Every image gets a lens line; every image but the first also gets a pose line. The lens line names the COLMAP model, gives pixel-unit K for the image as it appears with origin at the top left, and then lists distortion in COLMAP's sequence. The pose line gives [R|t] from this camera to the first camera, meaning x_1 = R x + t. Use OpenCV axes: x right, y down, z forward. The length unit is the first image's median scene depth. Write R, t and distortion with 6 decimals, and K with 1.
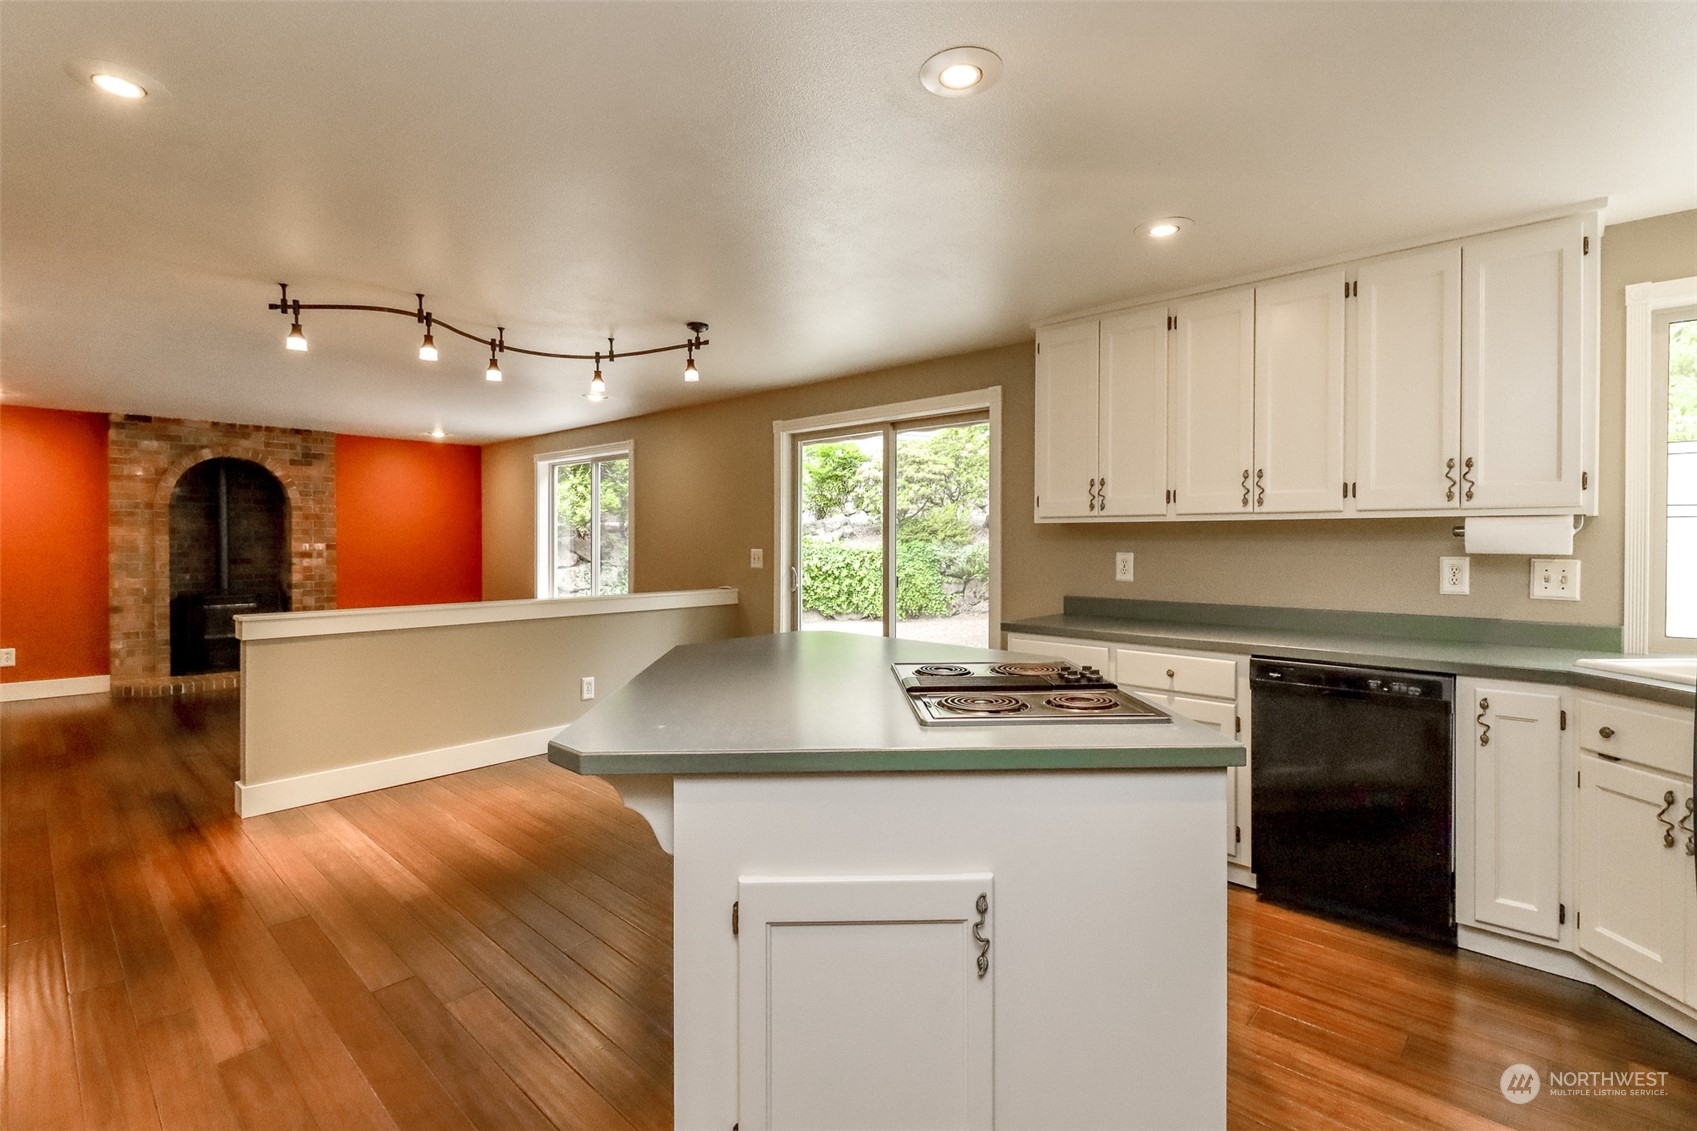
lens RADIAL K [[785.3, 0, 852.3], [0, 785.3, 553.2], [0, 0, 1]] dist [0.021971, -0.008722]
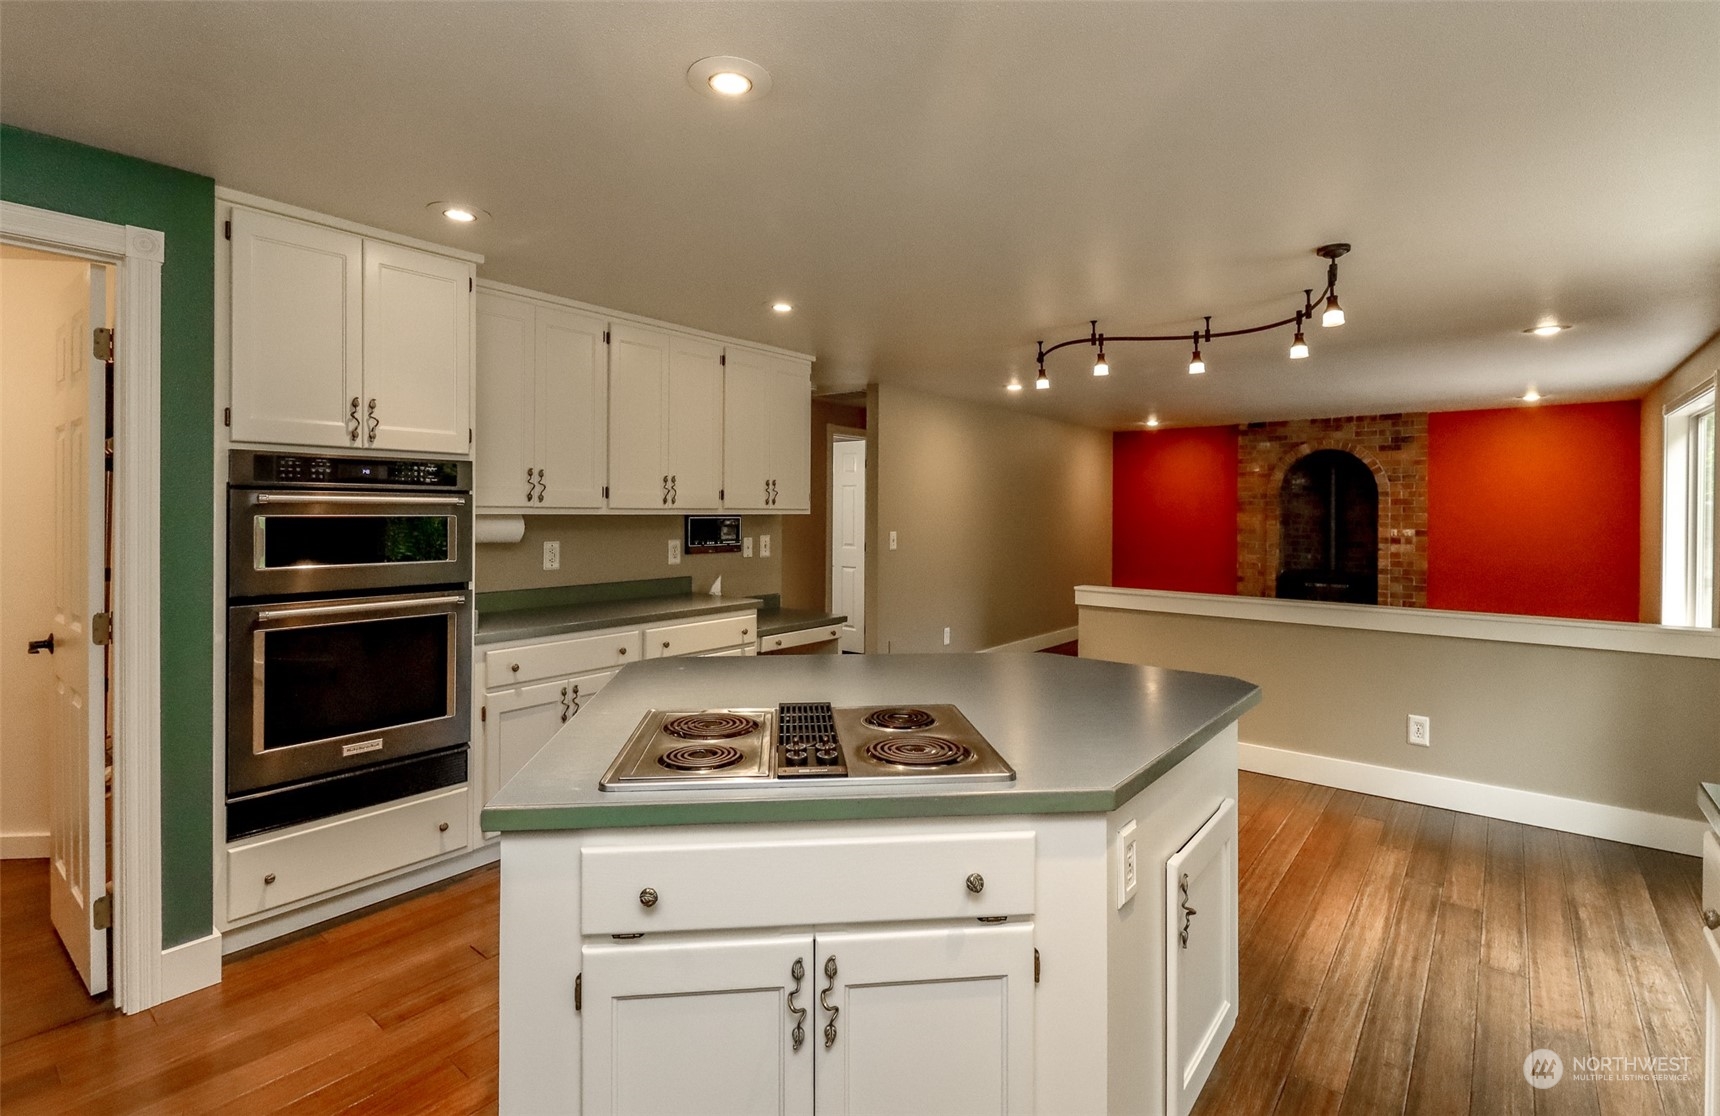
lens RADIAL K [[791.5, 0, 834.9], [0, 791.5, 503.3], [0, 0, 1]] dist [0.008666, -0.002185]
pose [[0.060819, -0.012726, -0.998068, 0.273090], [-0.020509, 0.999692, -0.013996, -0.017515], [0.997938, 0.021321, 0.060539, 0.262846]]
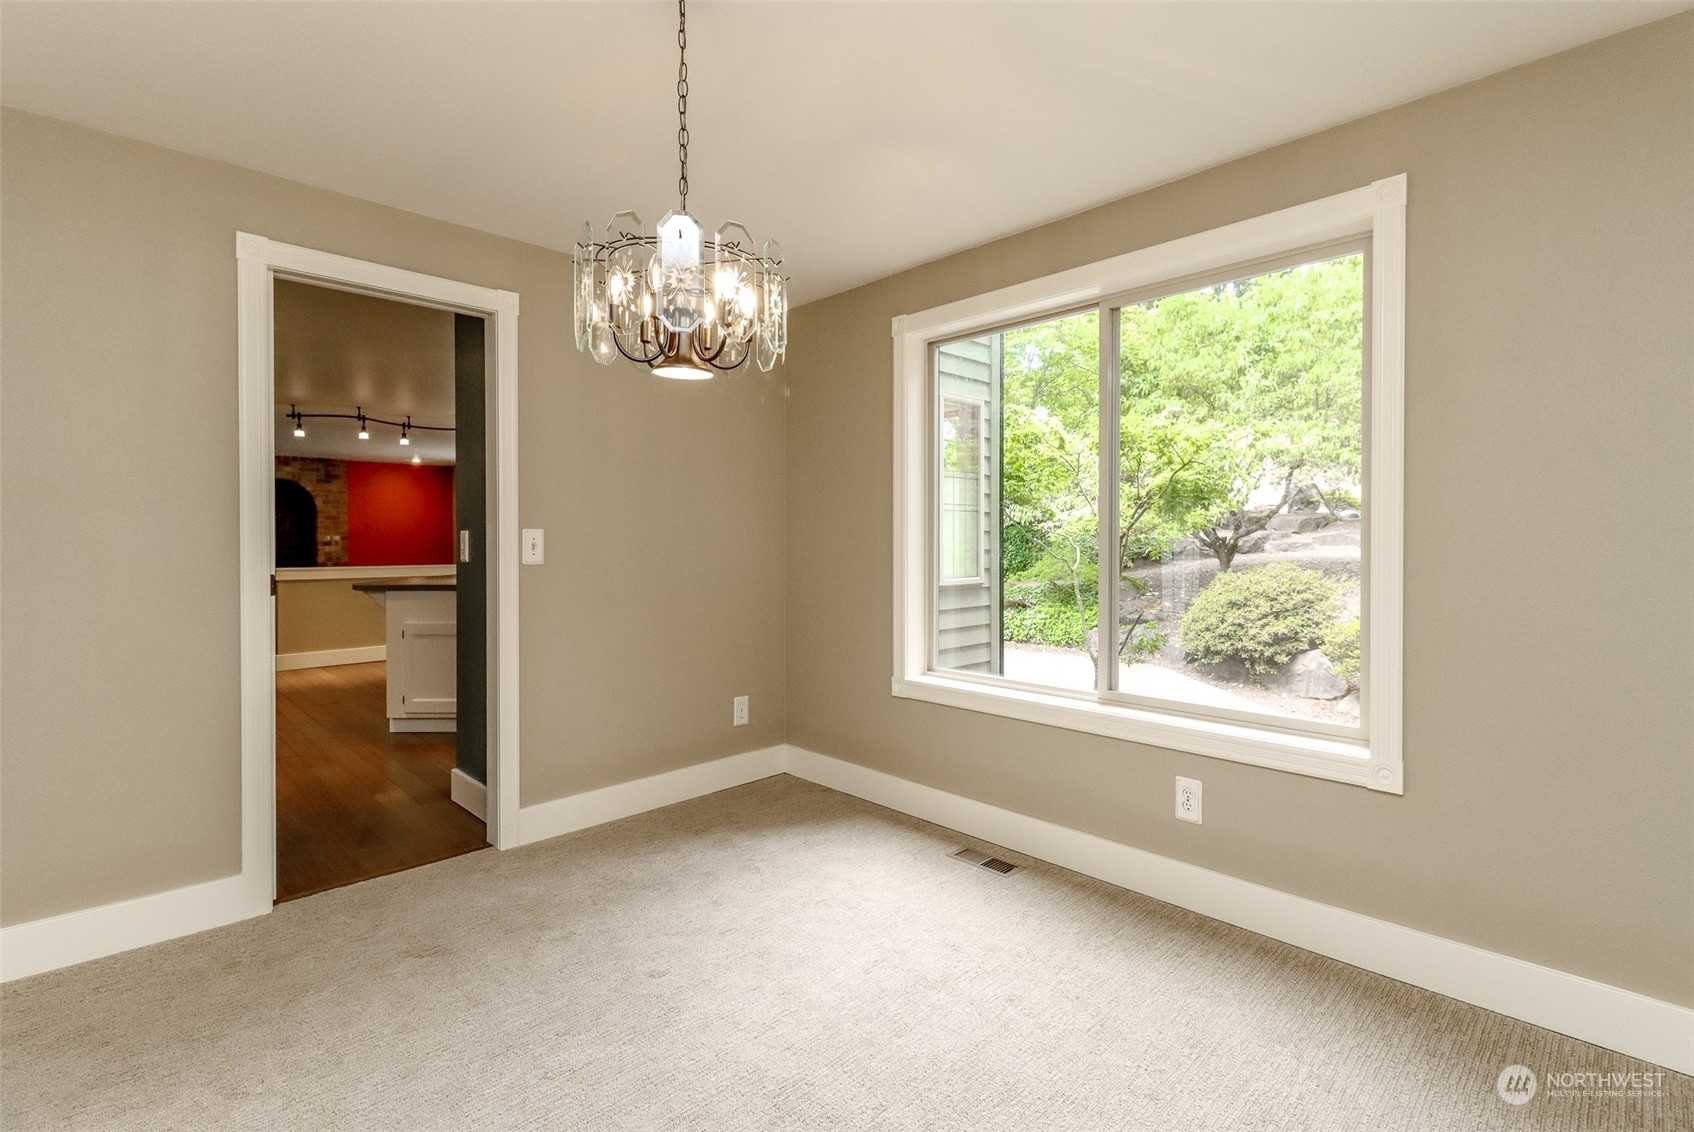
lens RADIAL K [[783.9, 0, 859.4], [0, 783.9, 551.7], [0, 0, 1]] dist [0.021971, -0.008722]
pose [[0.999116, -0.003502, -0.041896, 0.386961], [0.003404, 0.999991, -0.002416, 0.025686], [0.041904, 0.002271, 0.999119, -0.458699]]
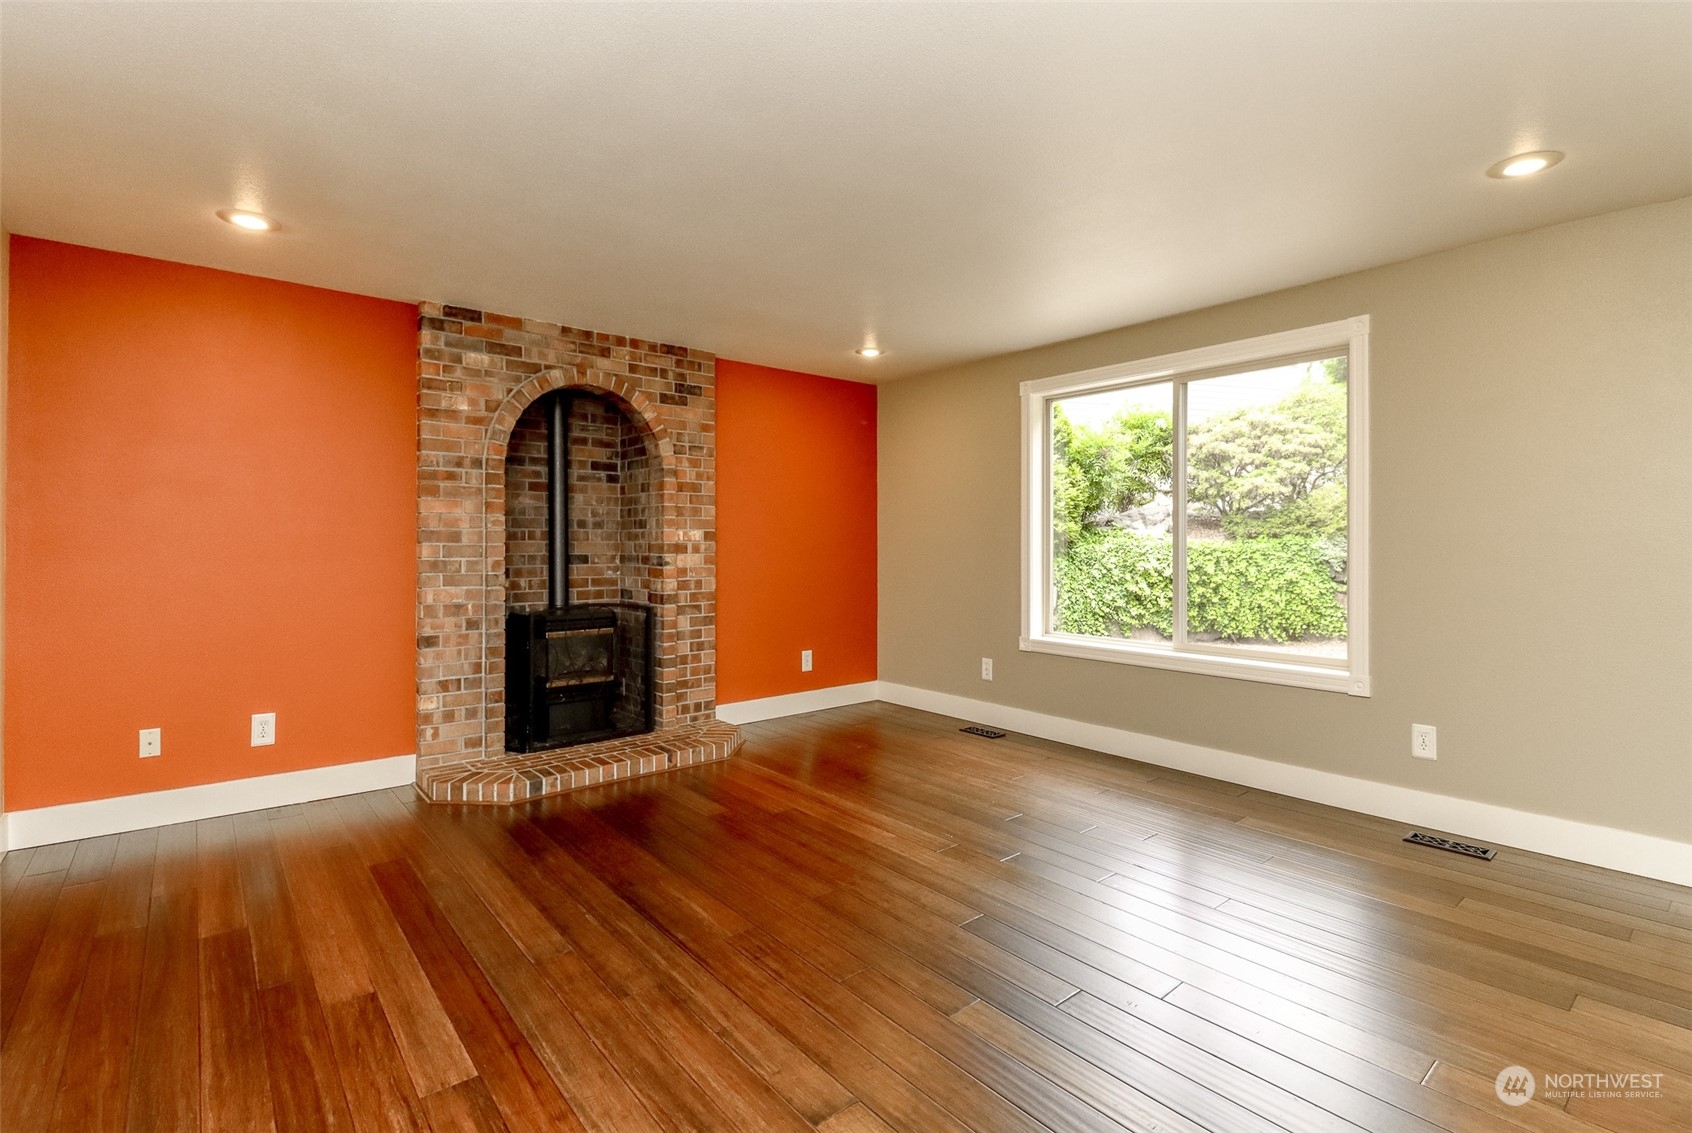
lens RADIAL K [[783.0, 0, 846.4], [0, 783.0, 542.1], [0, 0, 1]] dist [0.021971, -0.008722]
pose [[0.992072, -0.002677, -0.125645, -0.519418], [0.000293, 0.999820, -0.018994, 0.009248], [0.125673, 0.018807, 0.991893, 0.440897]]
